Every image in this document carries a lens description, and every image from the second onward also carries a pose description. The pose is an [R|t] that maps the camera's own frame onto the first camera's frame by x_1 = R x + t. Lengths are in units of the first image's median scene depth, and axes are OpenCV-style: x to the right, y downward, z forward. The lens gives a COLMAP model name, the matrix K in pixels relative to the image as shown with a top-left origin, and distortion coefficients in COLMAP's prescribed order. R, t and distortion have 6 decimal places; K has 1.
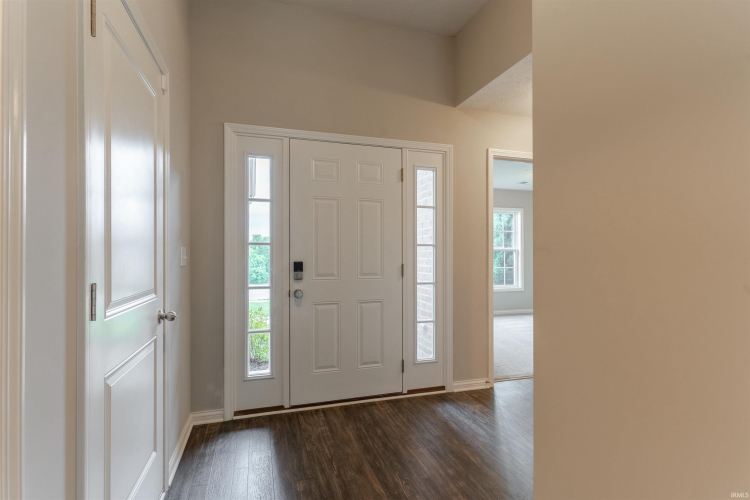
lens RADIAL K [[365.5, 0, 373.5], [0, 365.5, 253.5], [0, 0, 1]] dist [0.004093, 0.001047]
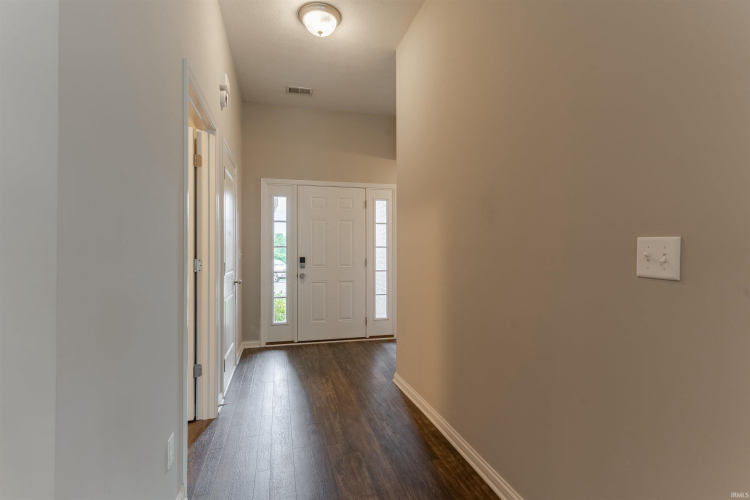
lens RADIAL K [[365.5, 0, 371.3], [0, 365.5, 248.5], [0, 0, 1]] dist [0.004093, 0.001047]
pose [[0.998144, -0.001718, -0.060872, 0.206081], [0.001162, 0.999957, -0.009161, -0.002072], [0.060885, 0.009073, 0.998104, -0.643202]]
